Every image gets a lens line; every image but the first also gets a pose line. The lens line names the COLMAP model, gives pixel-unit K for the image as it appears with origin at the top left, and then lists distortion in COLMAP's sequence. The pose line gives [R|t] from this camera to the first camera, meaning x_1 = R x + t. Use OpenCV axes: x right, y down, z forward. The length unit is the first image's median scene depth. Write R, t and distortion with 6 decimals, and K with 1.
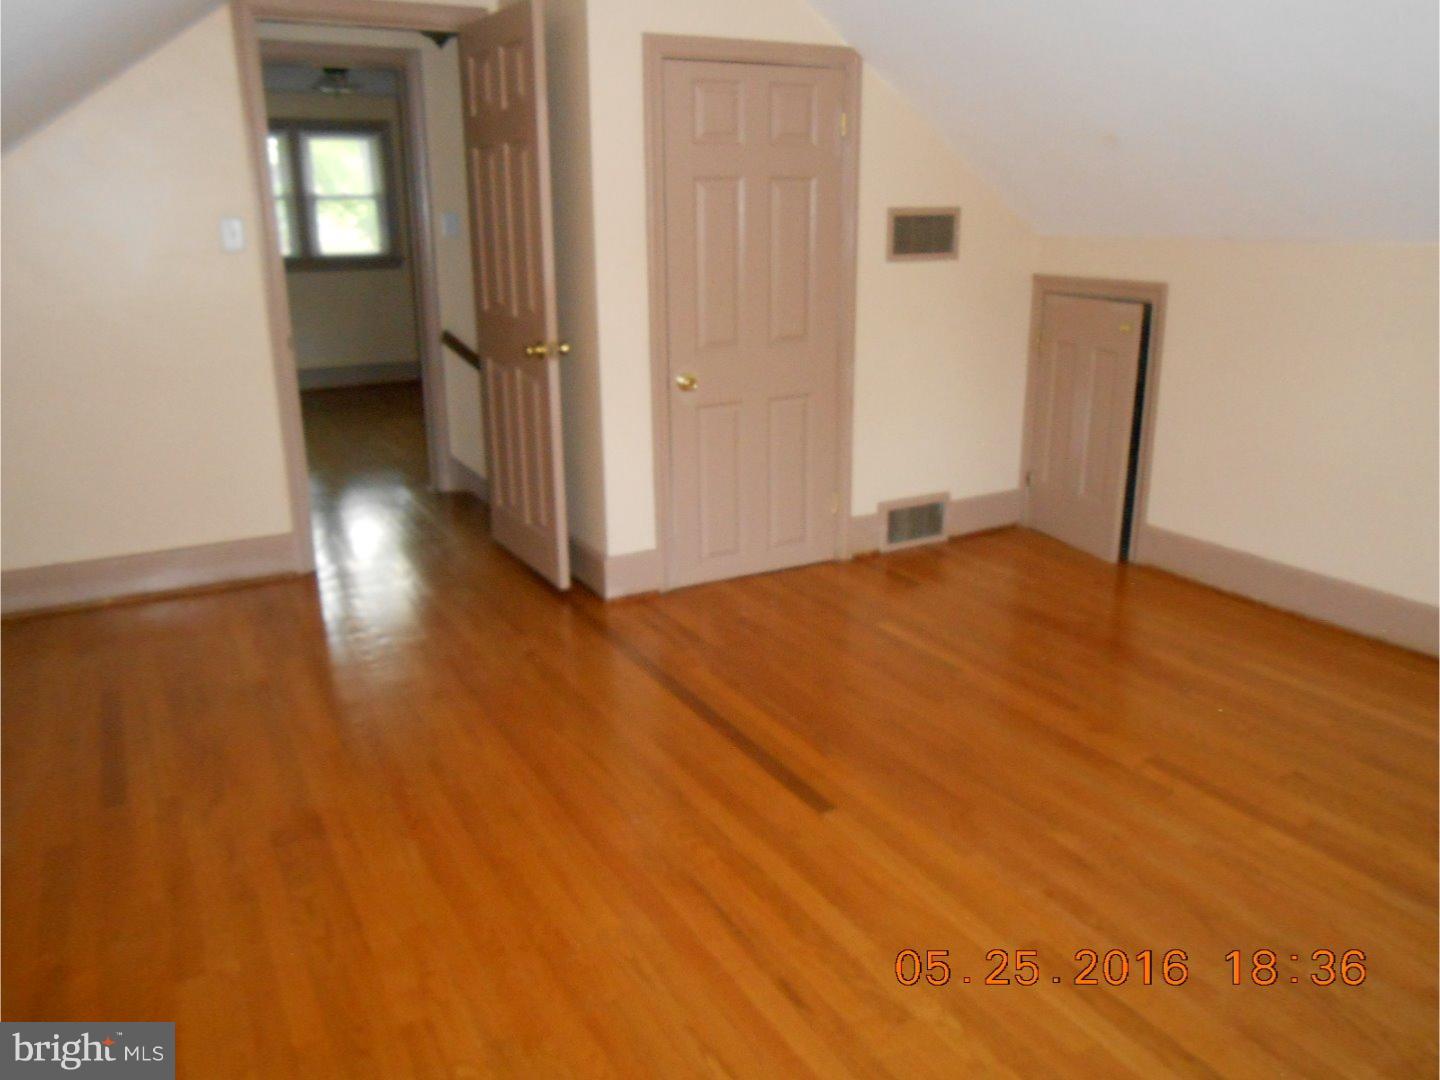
lens RADIAL K [[1115.8, 0, 720.2], [0, 1115.8, 538.1], [0, 0, 1]] dist [-0.012580, 0.015901]
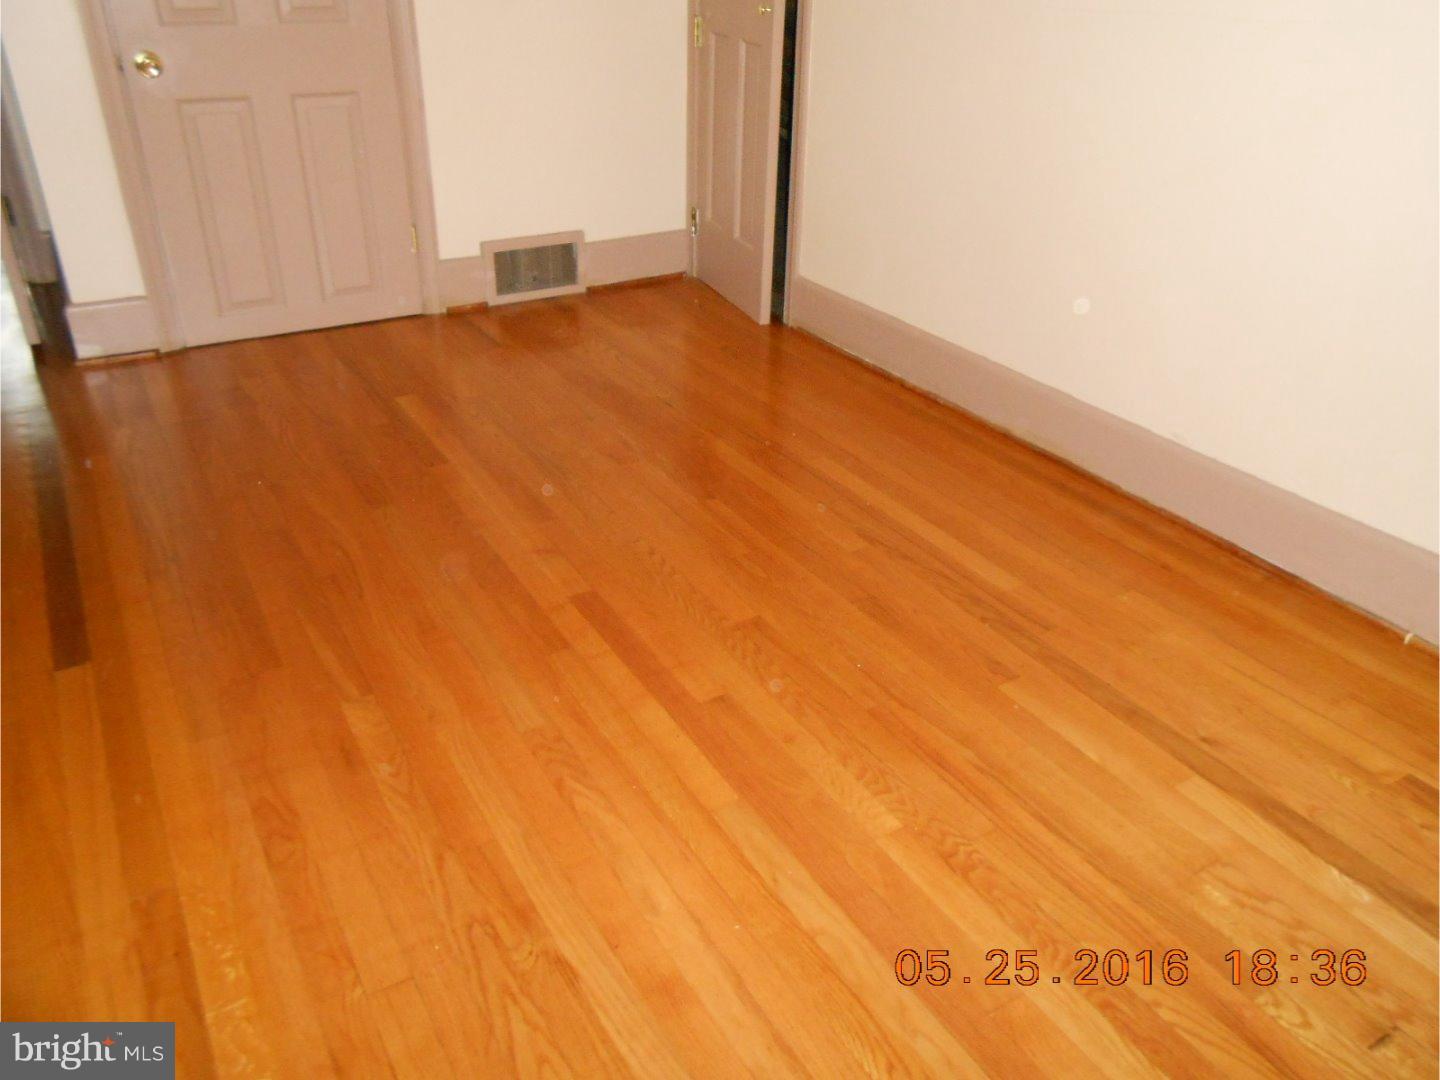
lens RADIAL K [[1115.8, 0, 719.6], [0, 1115.8, 541.5], [0, 0, 1]] dist [-0.012580, 0.015901]
pose [[0.999217, 0.013269, 0.037268, 0.282371], [-0.020997, 0.976309, 0.215359, 0.002234], [-0.033528, -0.215972, 0.975824, 0.179686]]
